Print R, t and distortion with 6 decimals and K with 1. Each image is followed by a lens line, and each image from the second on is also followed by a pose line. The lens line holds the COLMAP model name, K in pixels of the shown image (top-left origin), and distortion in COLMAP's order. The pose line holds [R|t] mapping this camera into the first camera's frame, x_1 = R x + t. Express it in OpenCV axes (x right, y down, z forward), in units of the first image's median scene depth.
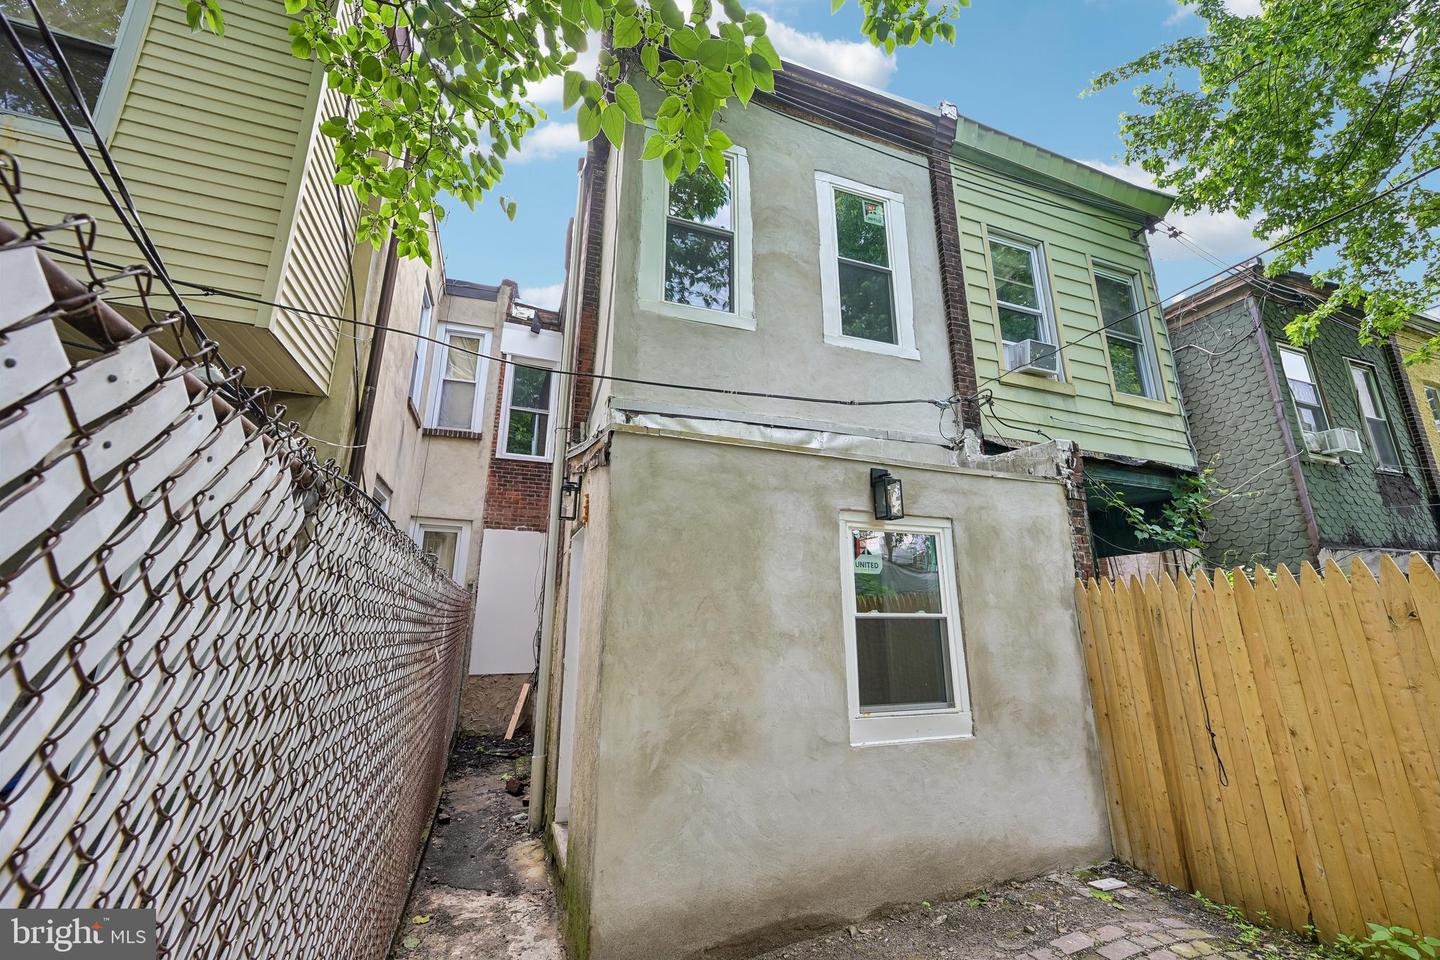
lens RADIAL K [[562.0, 0, 721.1], [0, 562.0, 467.9], [0, 0, 1]] dist [0.000710, -0.000189]
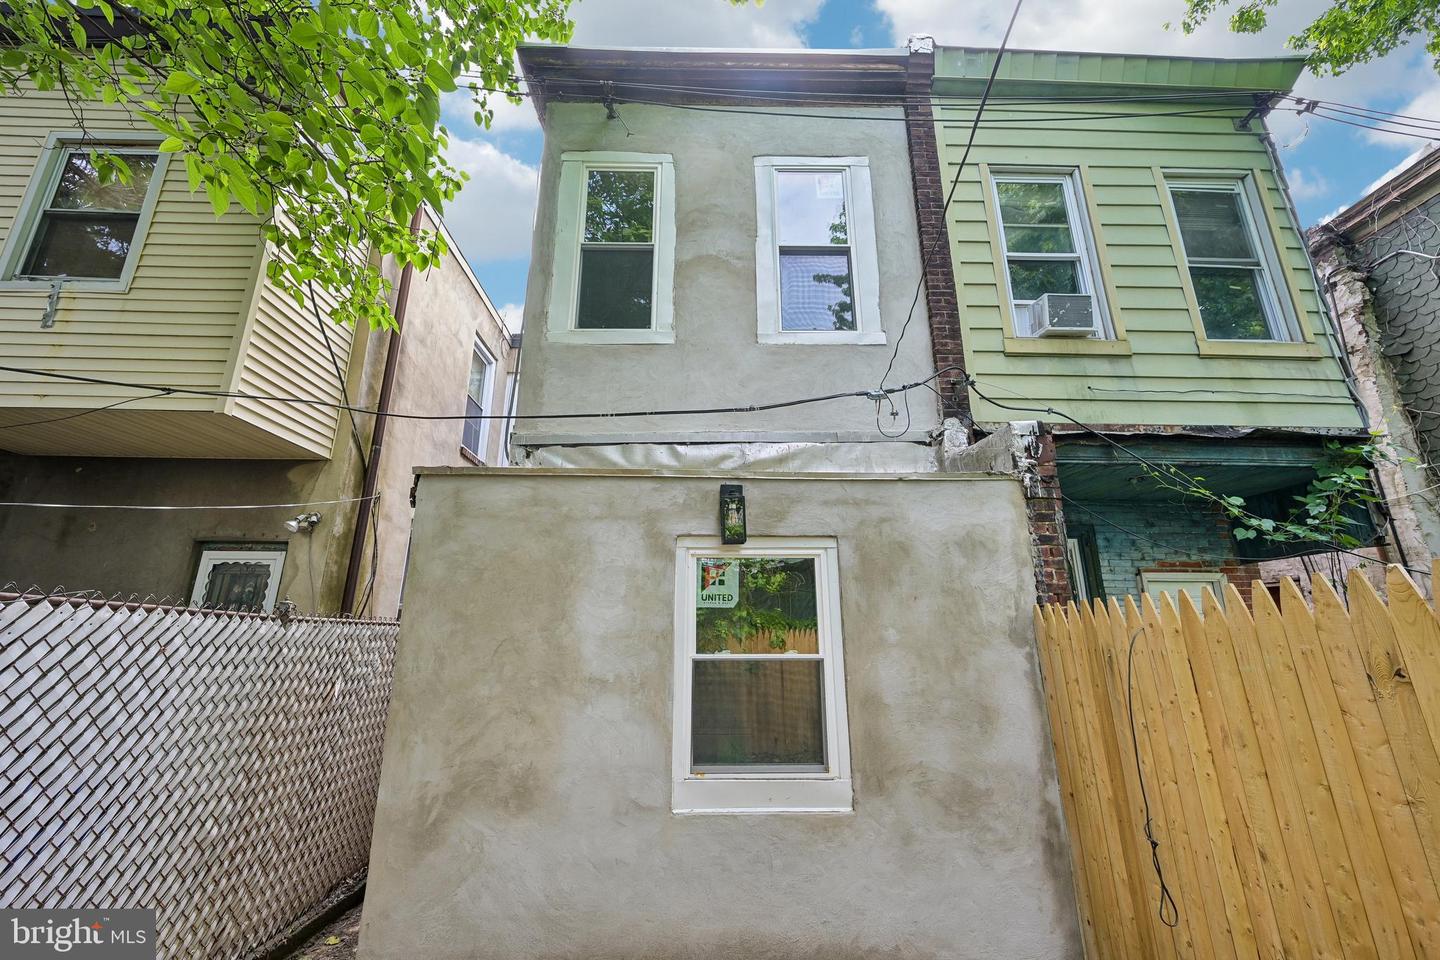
lens RADIAL K [[572.0, 0, 718.5], [0, 572.0, 468.4], [0, 0, 1]] dist [0.001039, 0.000007]
pose [[0.947613, -0.095626, -0.304770, 0.549619], [0.087648, 0.995357, -0.039787, 0.010476], [0.307160, 0.010990, 0.951594, 0.162661]]
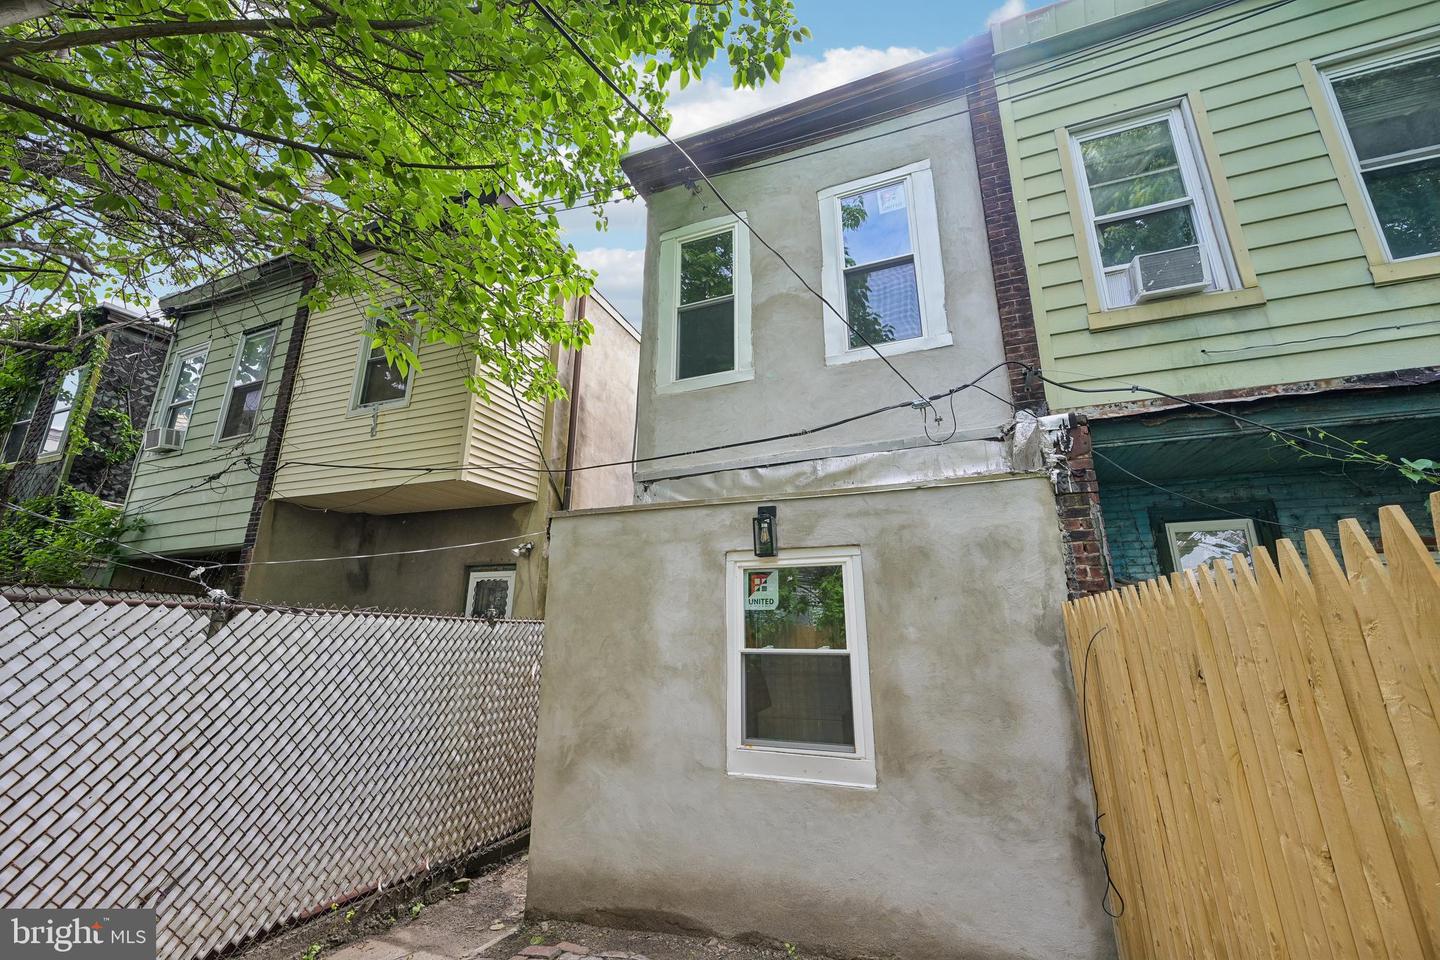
lens RADIAL K [[562.0, 0, 721.1], [0, 562.0, 467.9], [0, 0, 1]] dist [0.000710, -0.000189]
pose [[0.751151, -0.188804, -0.632555, 0.908744], [0.174516, 0.980931, -0.085551, 0.006760], [0.636645, -0.046130, 0.769776, 0.166859]]
